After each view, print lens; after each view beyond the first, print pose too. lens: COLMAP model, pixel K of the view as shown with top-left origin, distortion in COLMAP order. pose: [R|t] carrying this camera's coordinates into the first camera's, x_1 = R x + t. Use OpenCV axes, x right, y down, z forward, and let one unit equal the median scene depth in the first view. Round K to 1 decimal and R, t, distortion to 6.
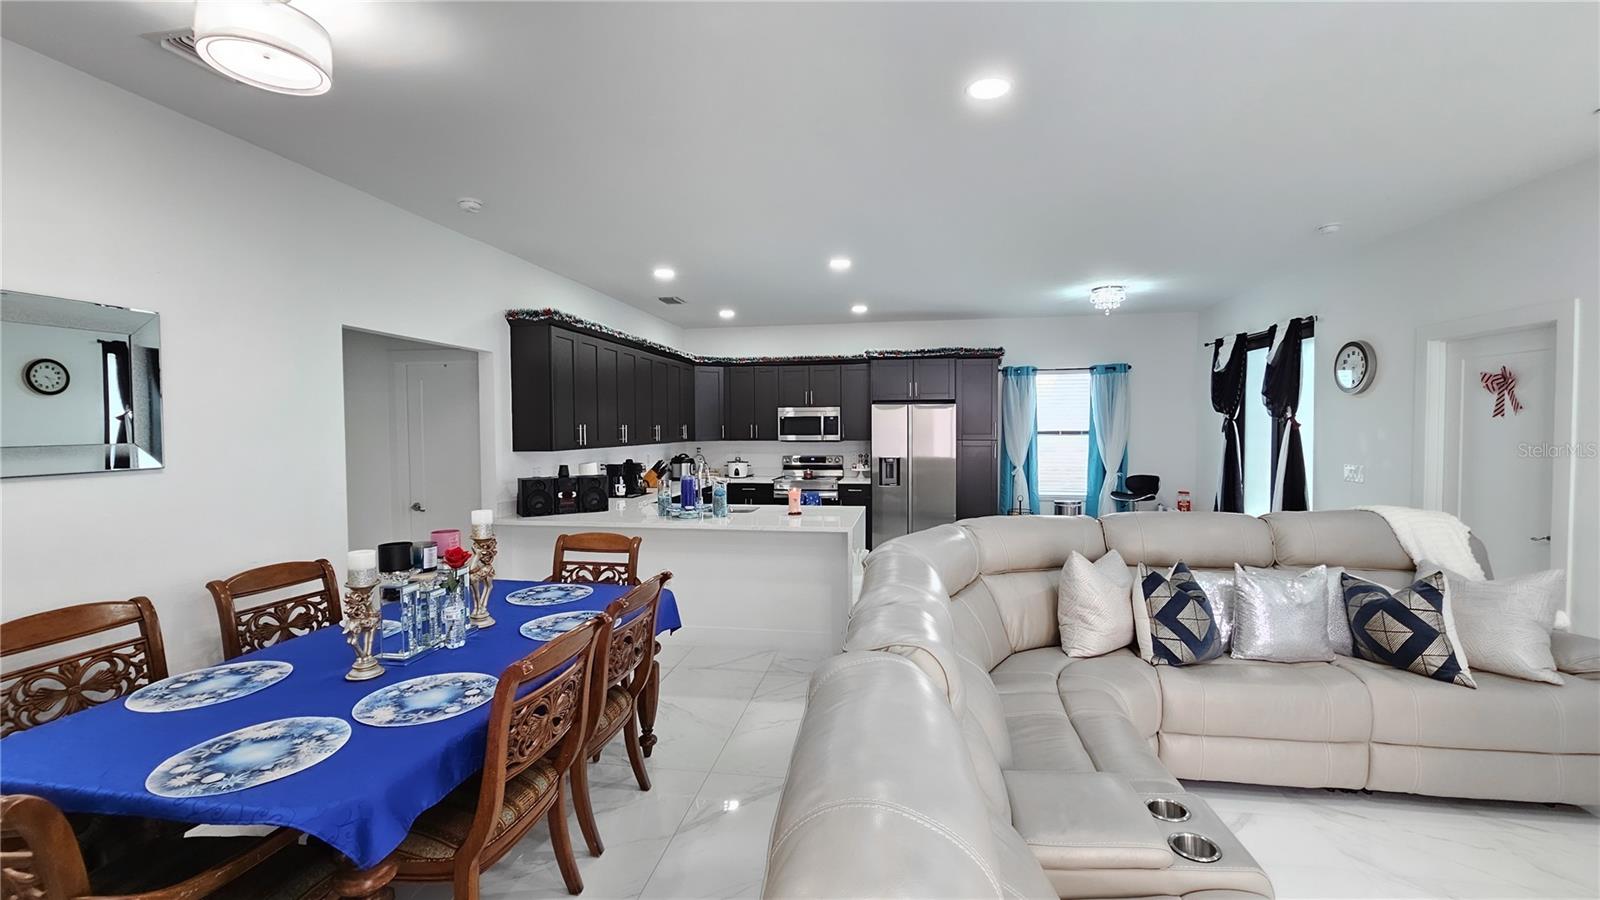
lens RADIAL K [[635.4, 0, 800.0], [0, 635.4, 450.0], [0, 0, 1]] dist [-0.000283, 0.000248]
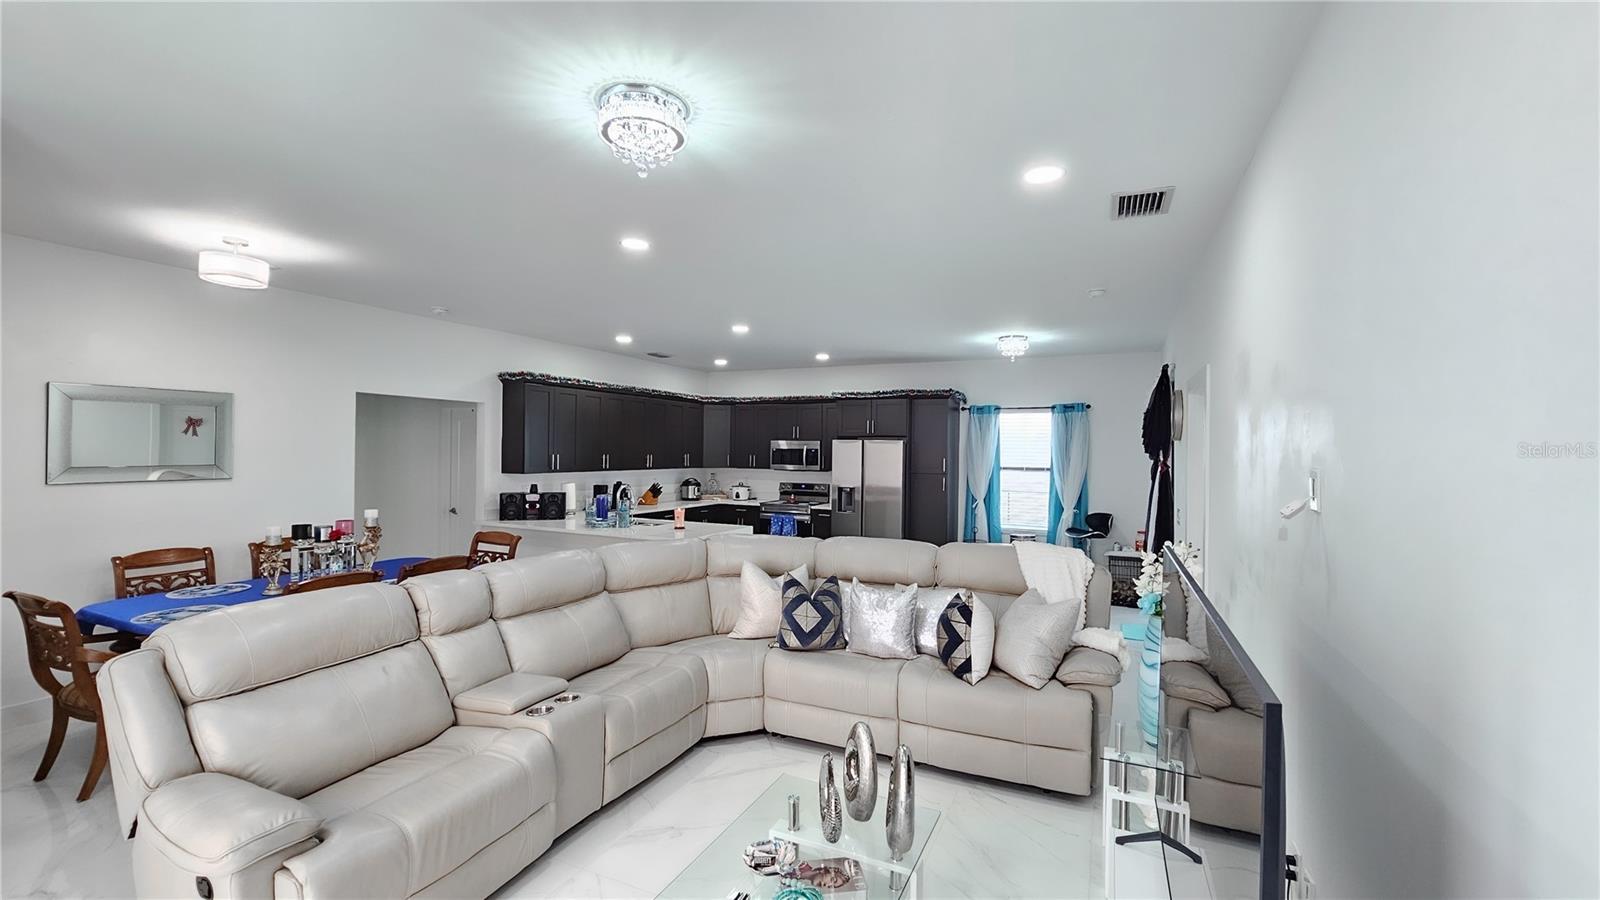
lens RADIAL K [[635.4, 0, 800.0], [0, 635.4, 450.0], [0, 0, 1]] dist [-0.000283, 0.000248]
pose [[0.962629, 0.018306, -0.270203, 0.364903], [-0.028678, 0.998994, -0.034487, -0.012521], [0.269300, 0.040947, 0.962185, -0.109392]]
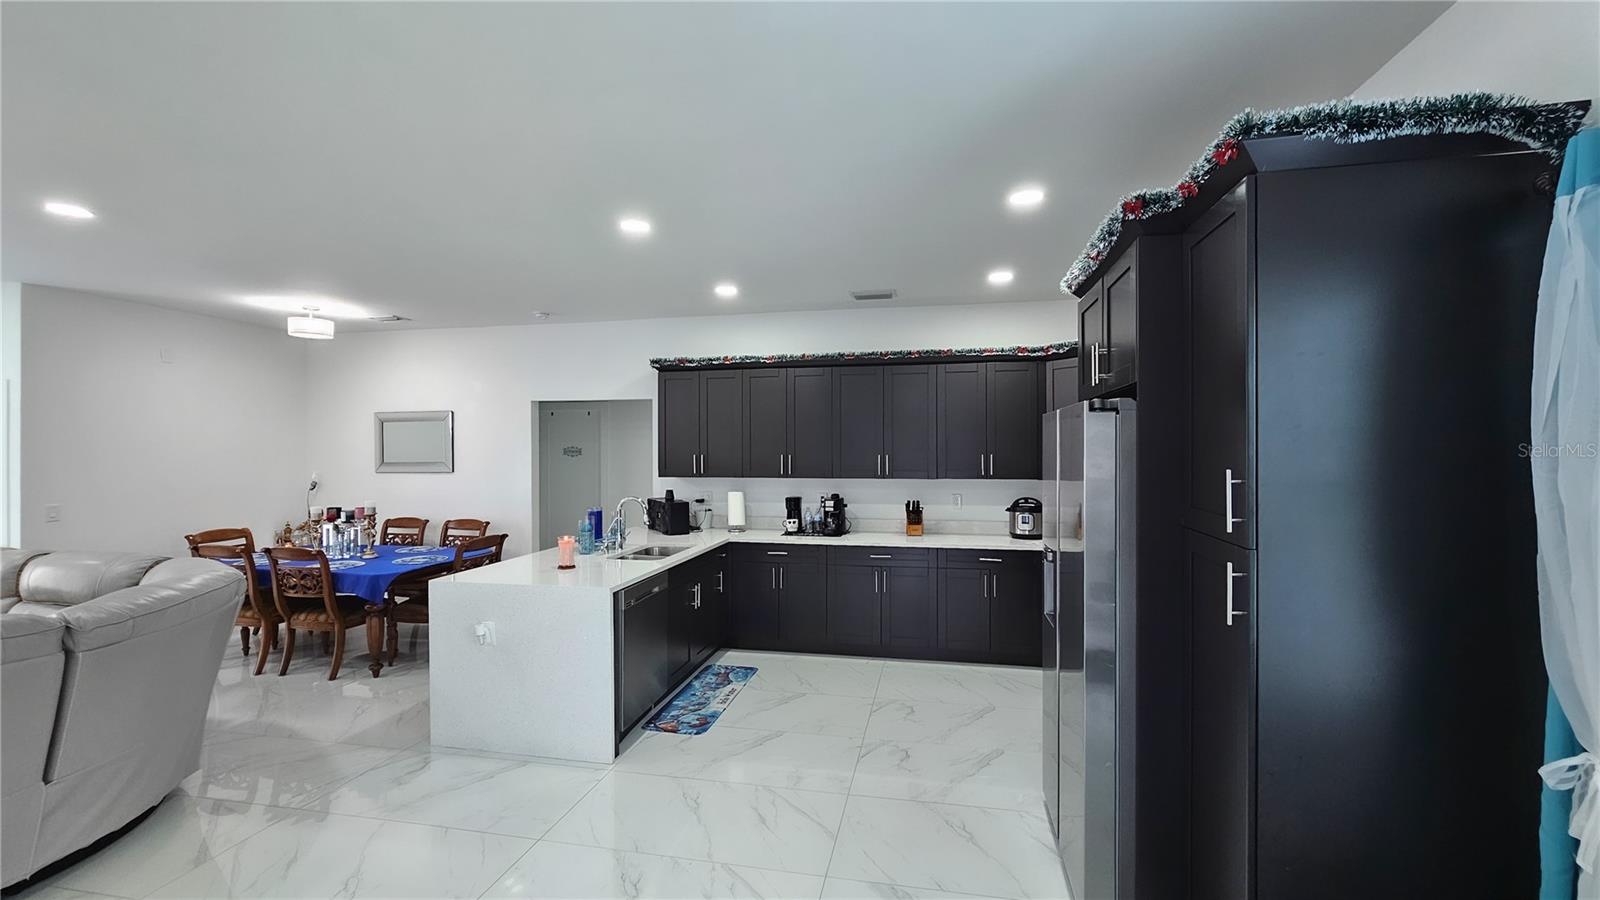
lens RADIAL K [[653.5, 0, 828.1], [0, 653.5, 436.5], [0, 0, 1]] dist [-0.000284, -0.000072]
pose [[-0.013513, -0.026223, -0.999565, 0.539450], [-0.038589, 0.998925, -0.025685, -0.035162], [0.999164, 0.038225, -0.014511, 0.869031]]
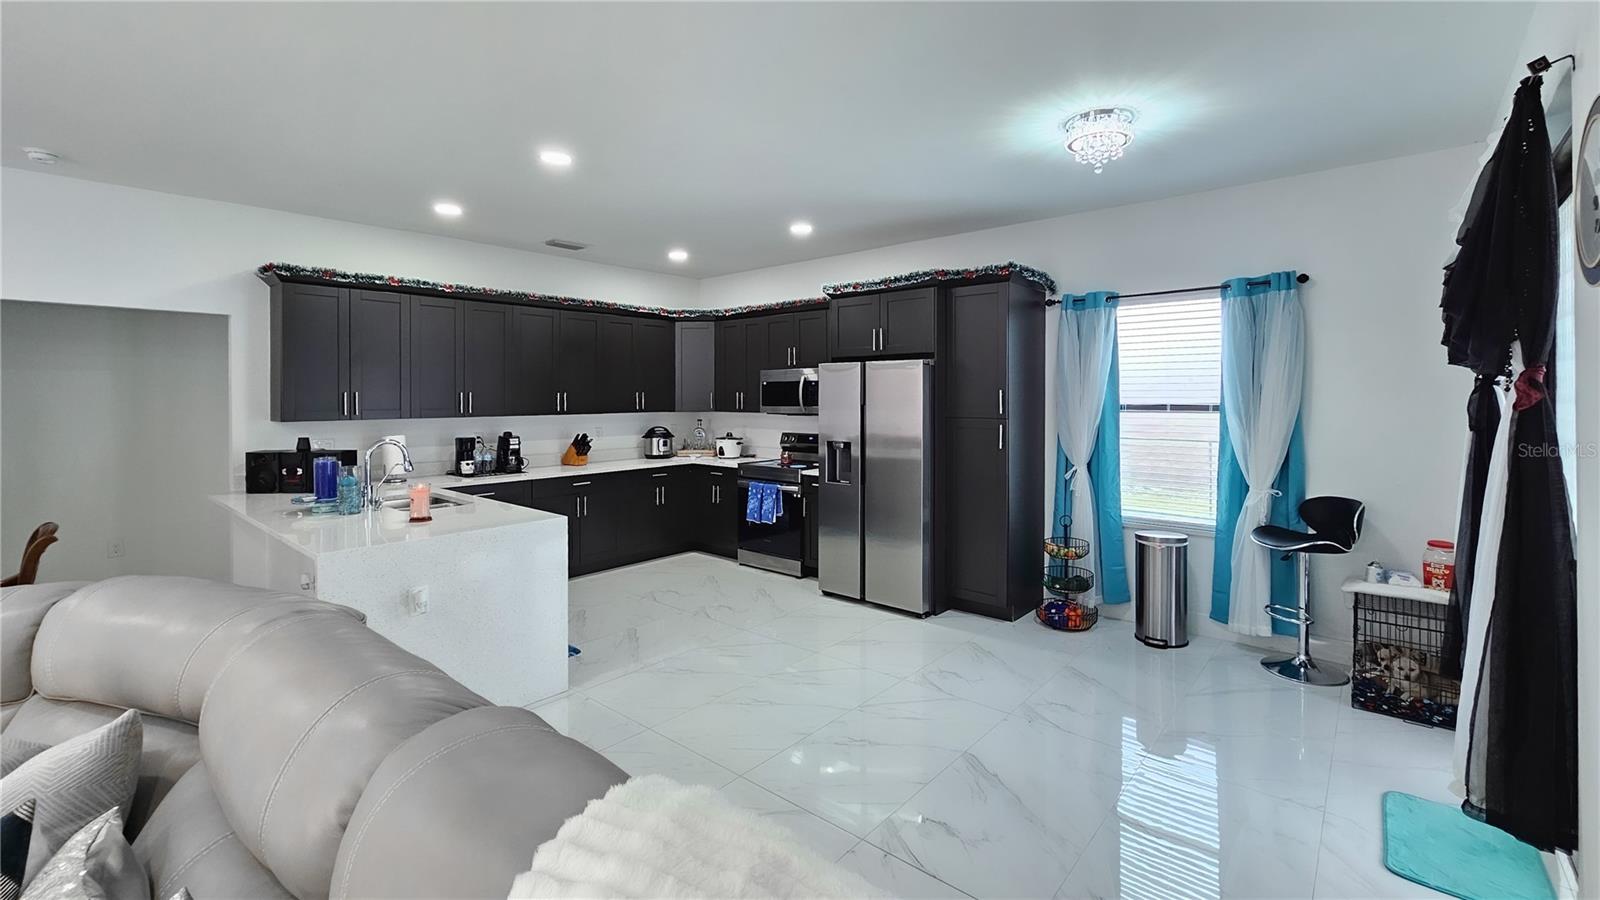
lens RADIAL K [[658.7, 0, 807.3], [0, 658.7, 398.8], [0, 0, 1]] dist [-0.000101, -0.000037]
pose [[0.860248, 0.007423, -0.509822, 0.468207], [-0.022092, 0.999498, -0.022724, -0.016611], [0.509398, 0.030811, 0.859980, 0.378047]]
